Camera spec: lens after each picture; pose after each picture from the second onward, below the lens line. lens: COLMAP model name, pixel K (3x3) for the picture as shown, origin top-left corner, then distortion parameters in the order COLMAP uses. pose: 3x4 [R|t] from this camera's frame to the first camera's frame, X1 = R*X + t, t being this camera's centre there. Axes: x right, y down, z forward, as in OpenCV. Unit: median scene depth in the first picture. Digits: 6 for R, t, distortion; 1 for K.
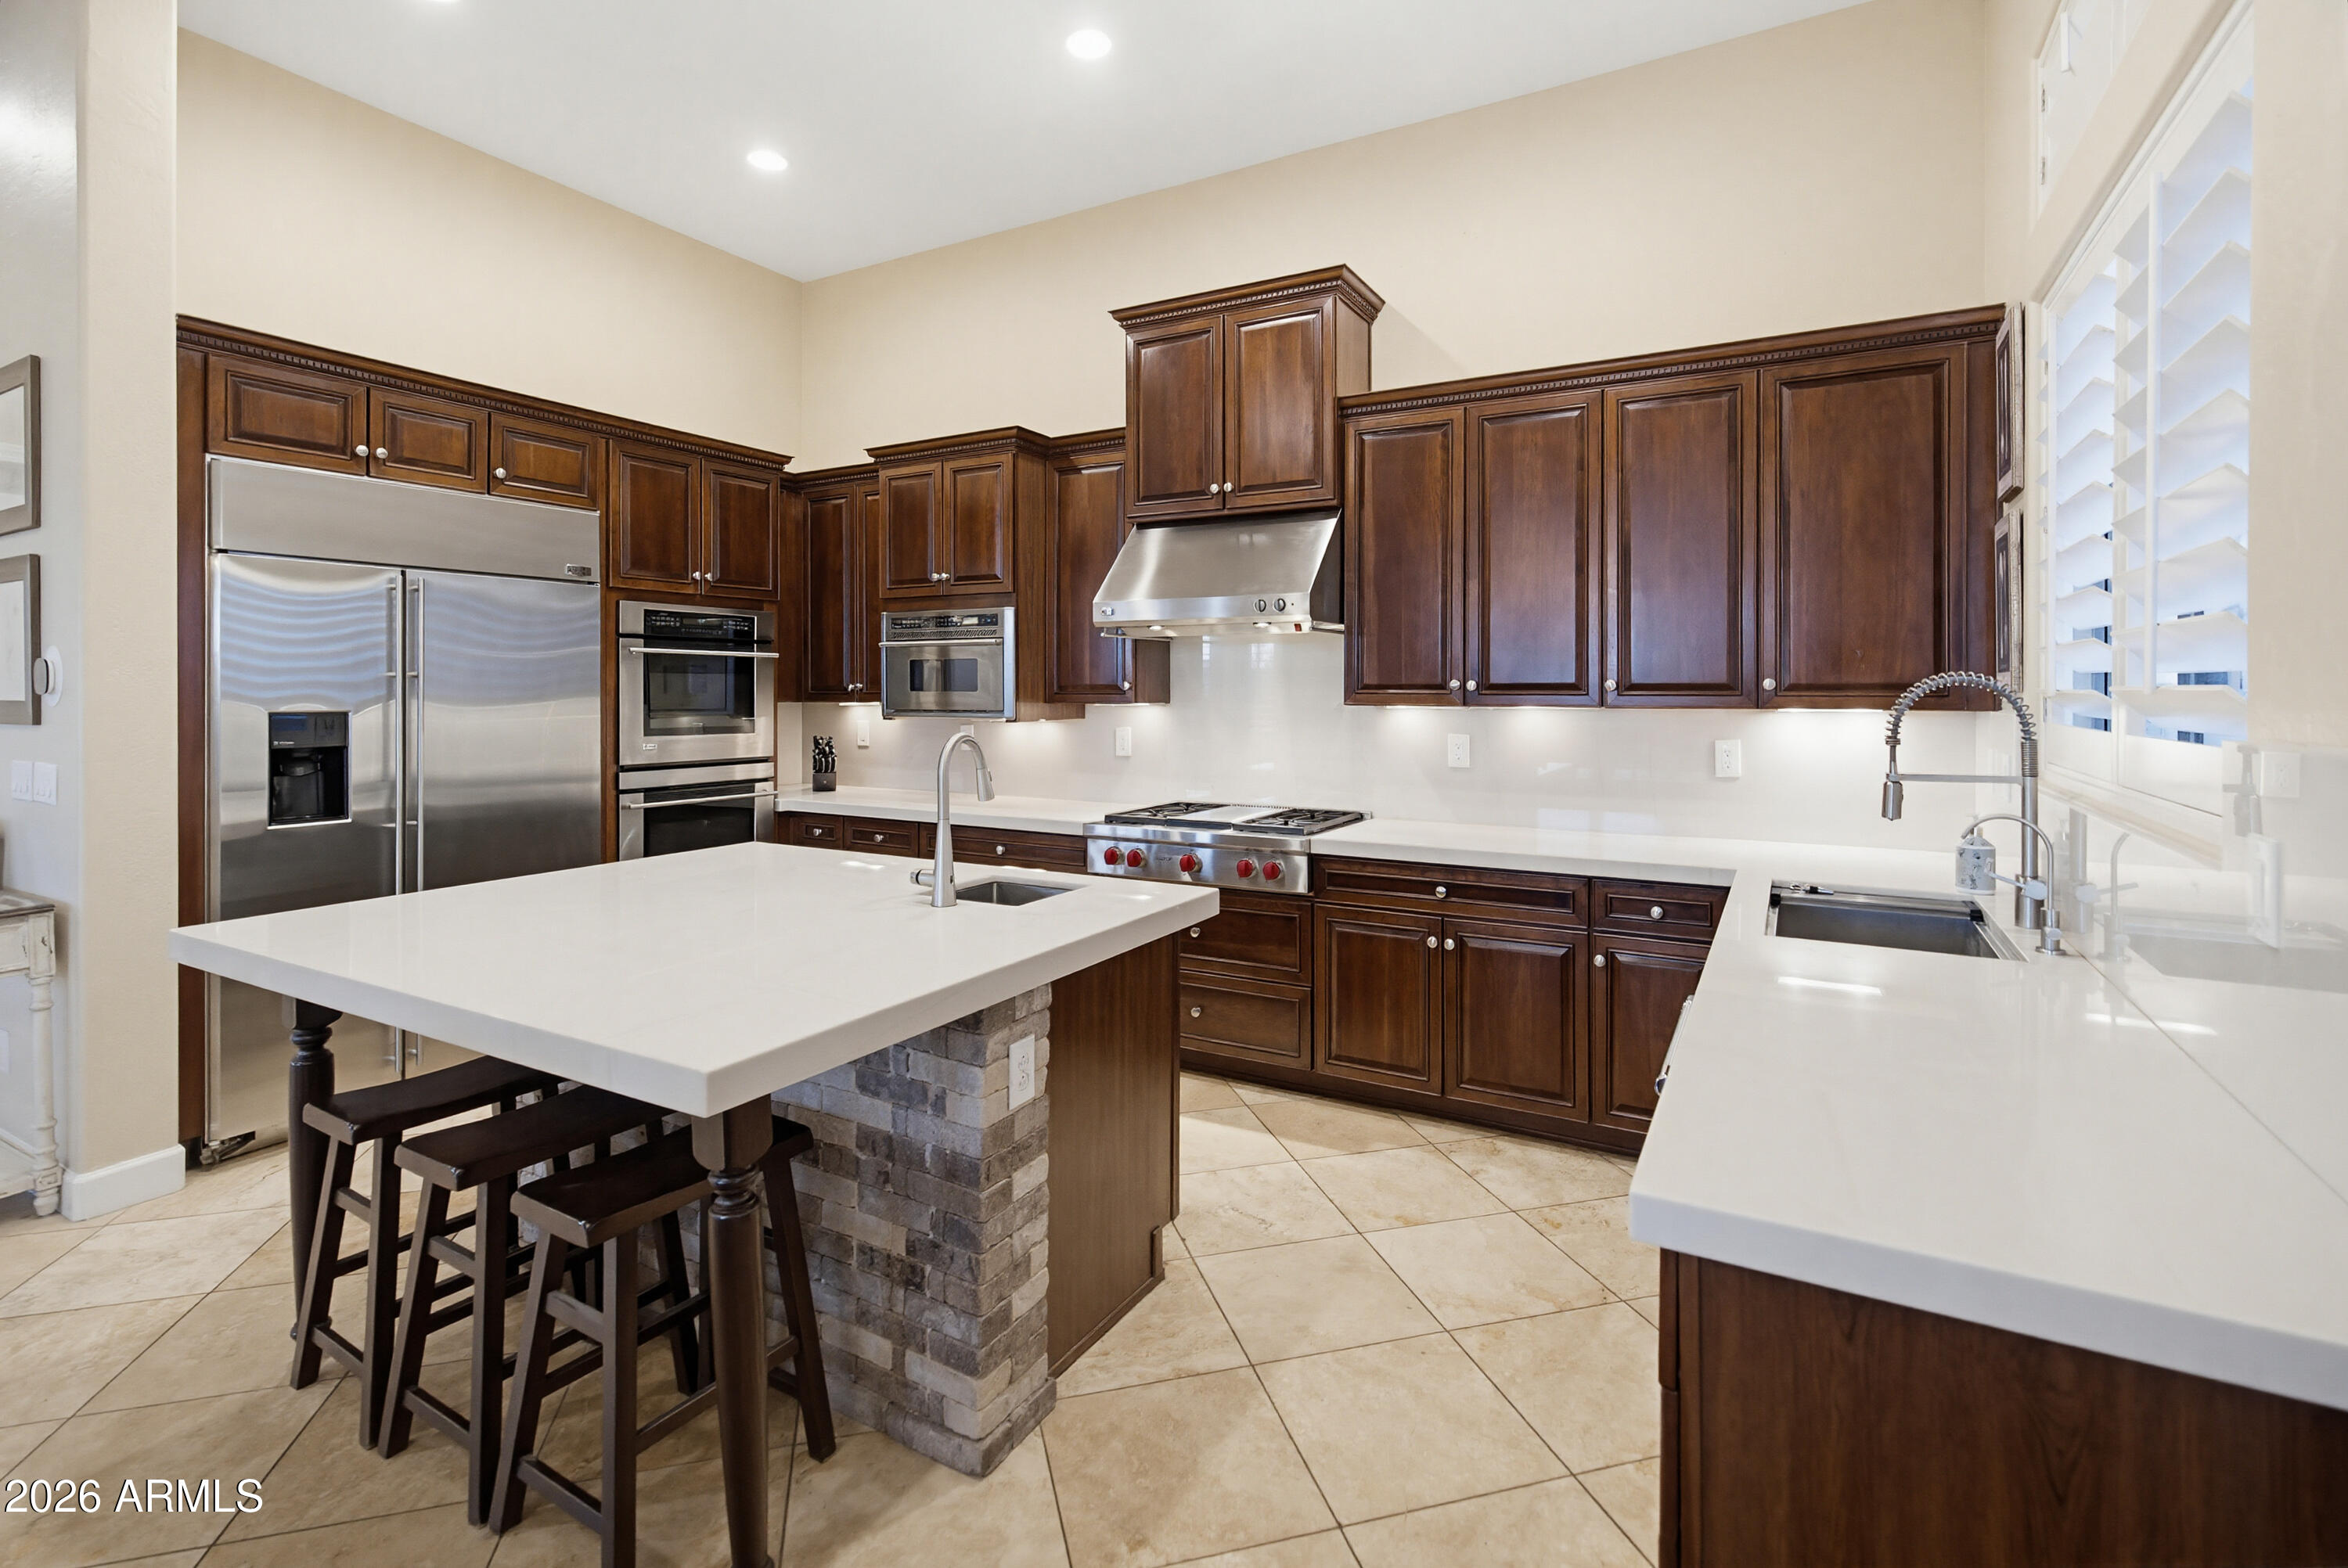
lens RADIAL K [[1092.5, 0, 1176.0], [0, 1092.5, 701.4], [0, 0, 1]] dist [0.002153, 0.000504]
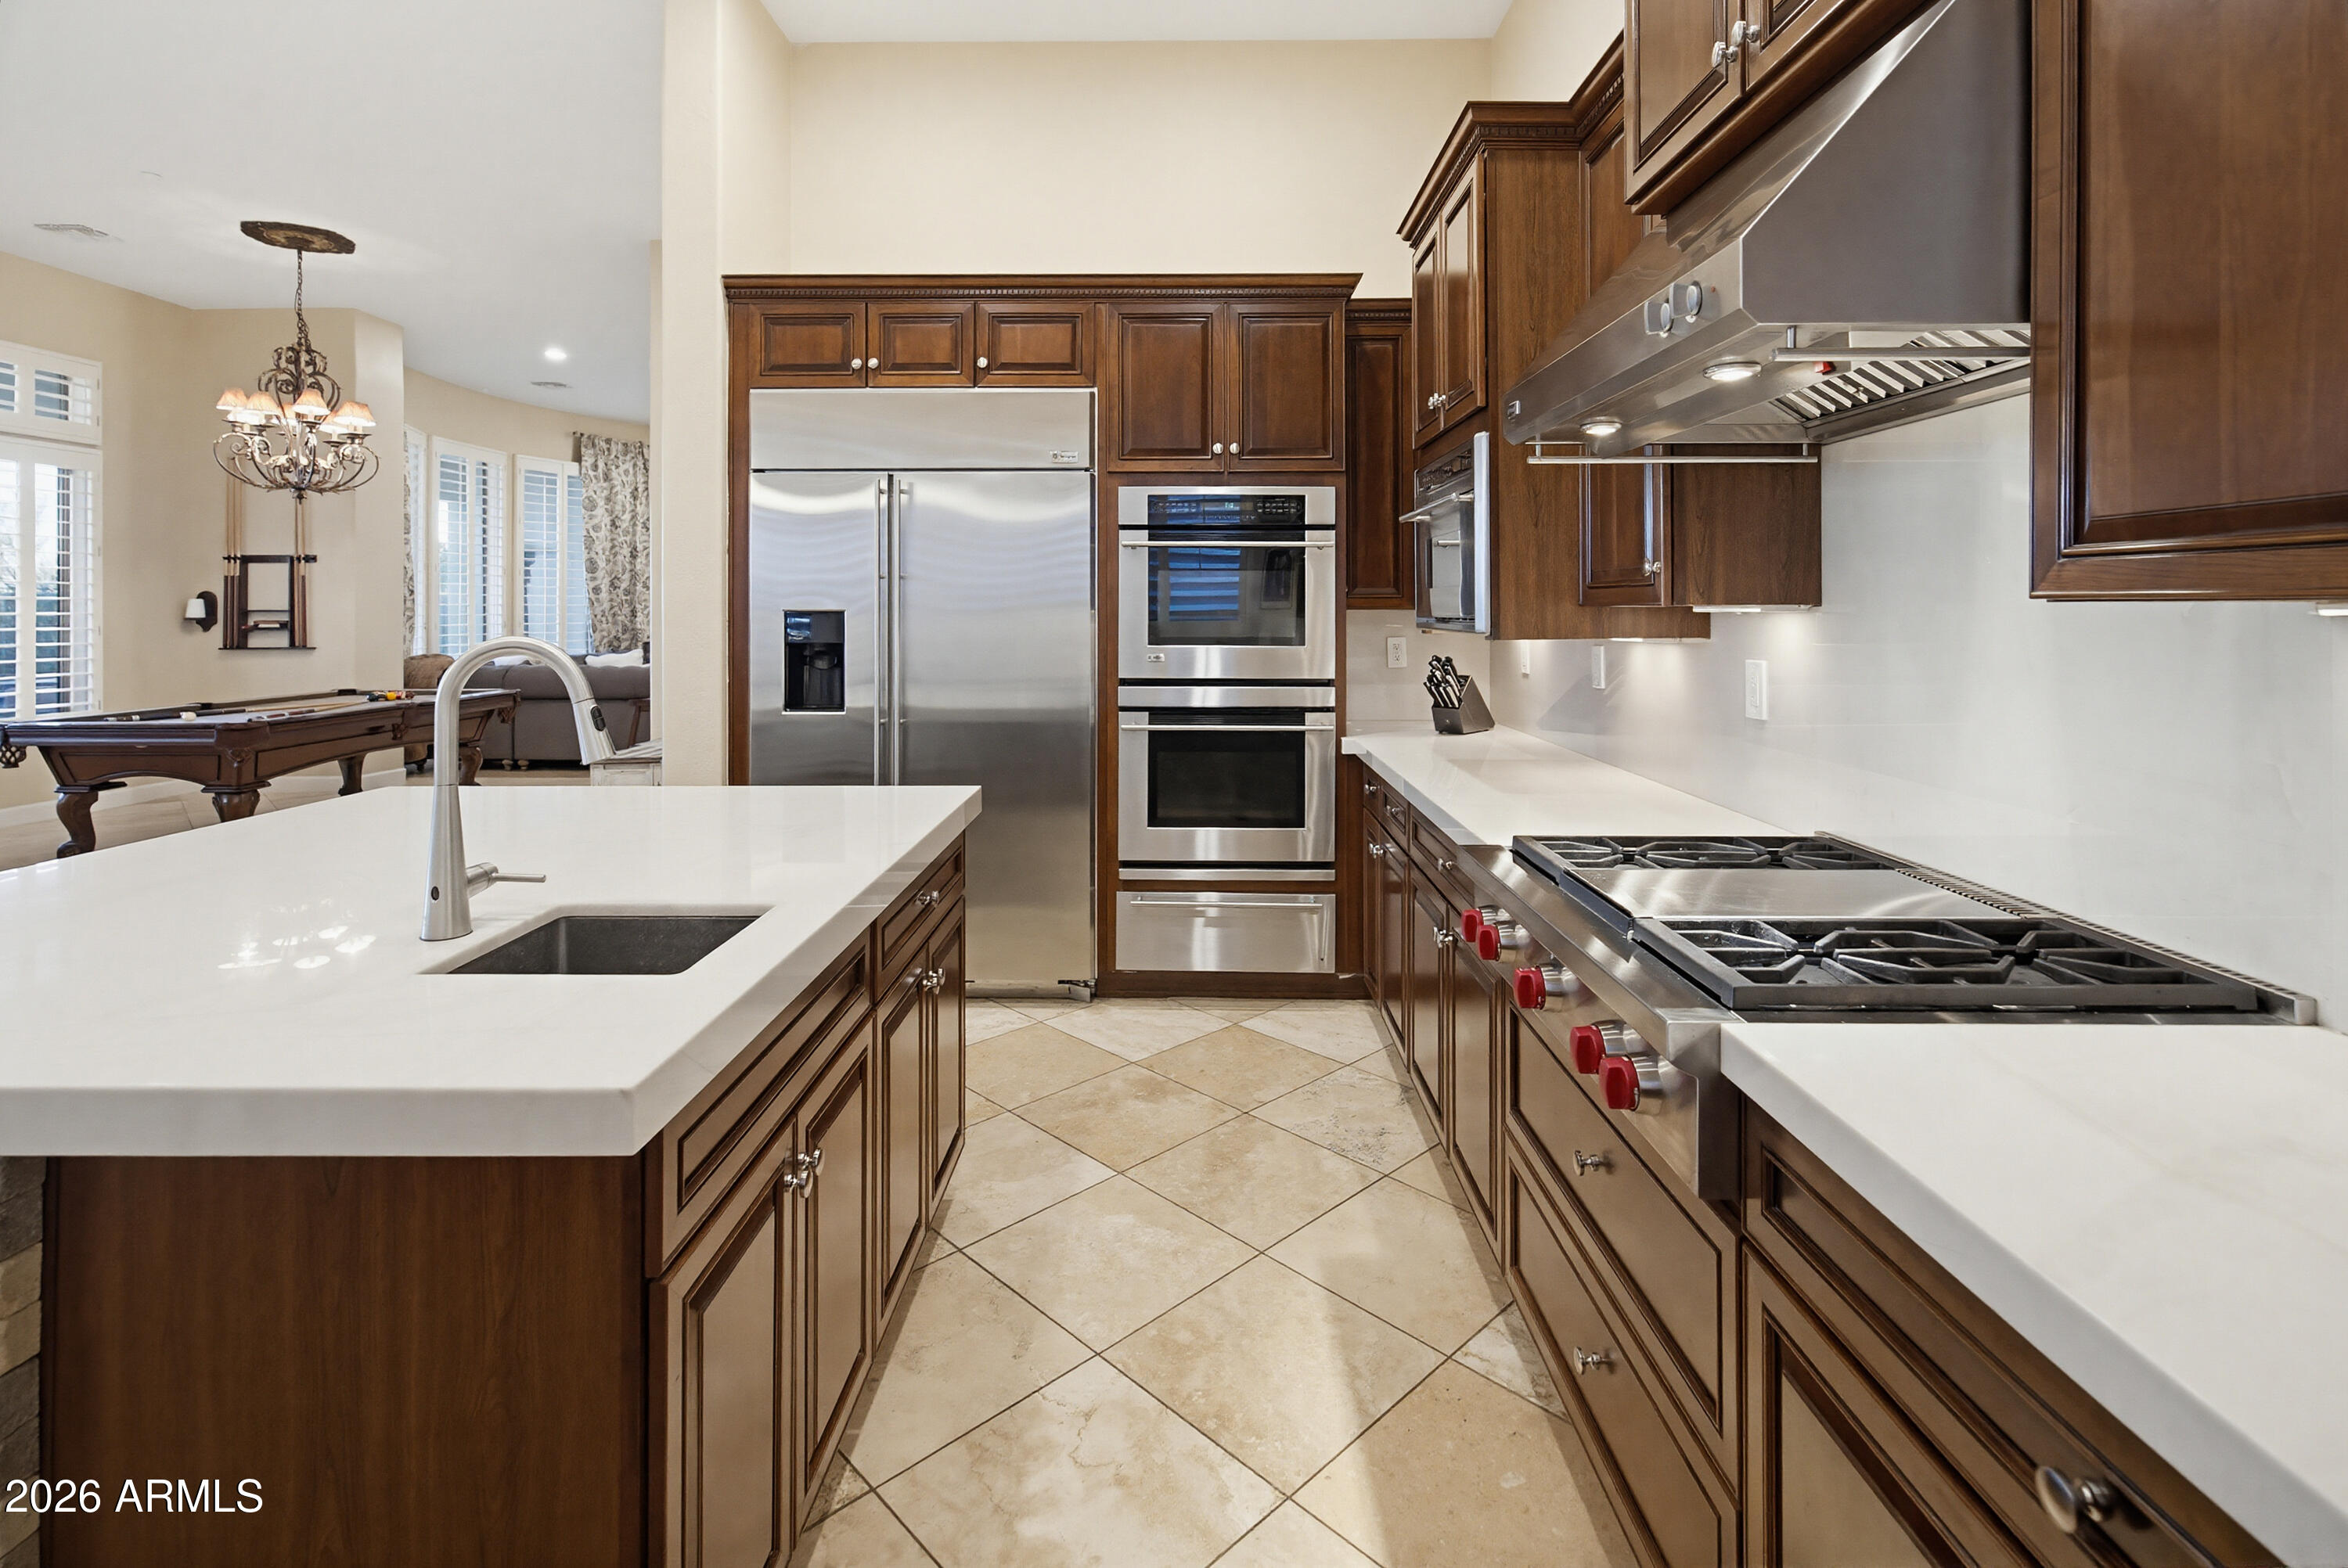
lens RADIAL K [[1110.8, 0, 1172.9], [0, 1110.8, 610.9], [0, 0, 1]] dist [-0.001701, -0.000452]
pose [[0.485824, 0.002069, -0.874054, 0.281100], [-0.010510, 0.999939, -0.003475, 0.008197], [0.873994, 0.010875, 0.485816, 0.614877]]
